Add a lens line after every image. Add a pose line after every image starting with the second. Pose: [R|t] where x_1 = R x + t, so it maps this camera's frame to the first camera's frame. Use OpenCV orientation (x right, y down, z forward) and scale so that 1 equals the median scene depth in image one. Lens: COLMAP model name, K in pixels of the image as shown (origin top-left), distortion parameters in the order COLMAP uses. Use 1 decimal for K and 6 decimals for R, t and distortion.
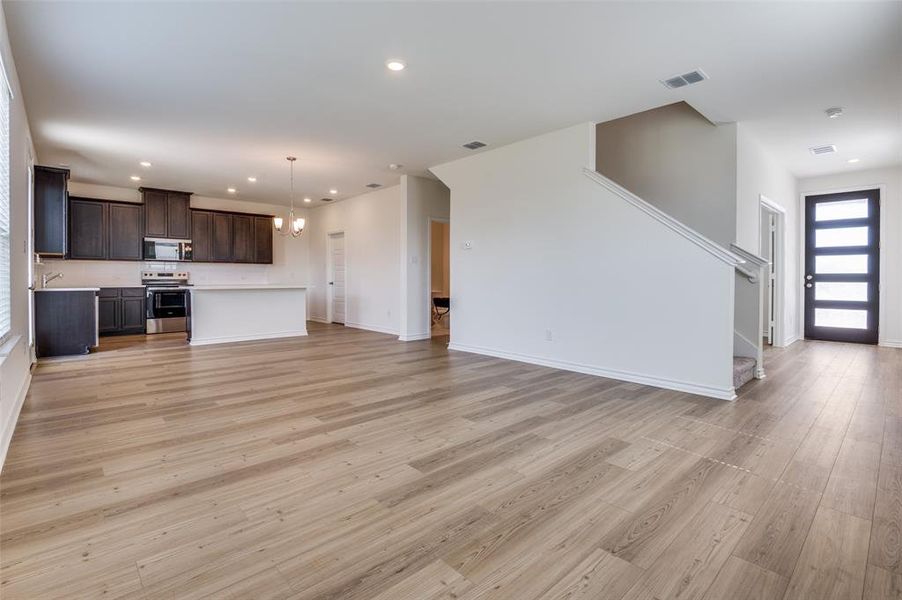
lens RADIAL K [[417.0, 0, 451.4], [0, 417.0, 280.3], [0, 0, 1]] dist [0.001013, -0.002872]
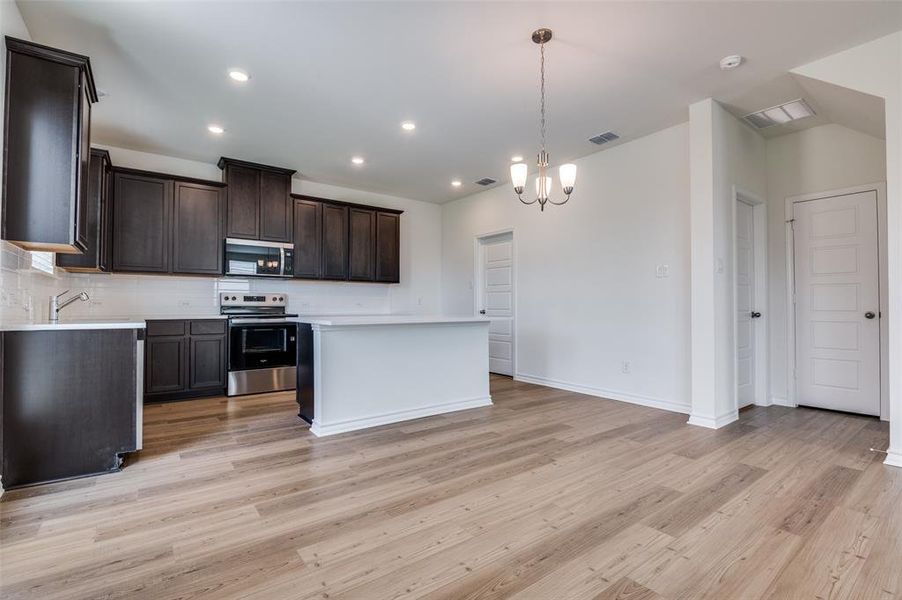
lens RADIAL K [[417.0, 0, 445.7], [0, 417.0, 296.9], [0, 0, 1]] dist [0.001013, -0.002872]
pose [[0.992798, -0.004620, -0.119712, -0.325140], [0.000892, 0.999514, -0.031175, 0.004099], [0.119797, 0.030844, 0.992319, 0.409739]]
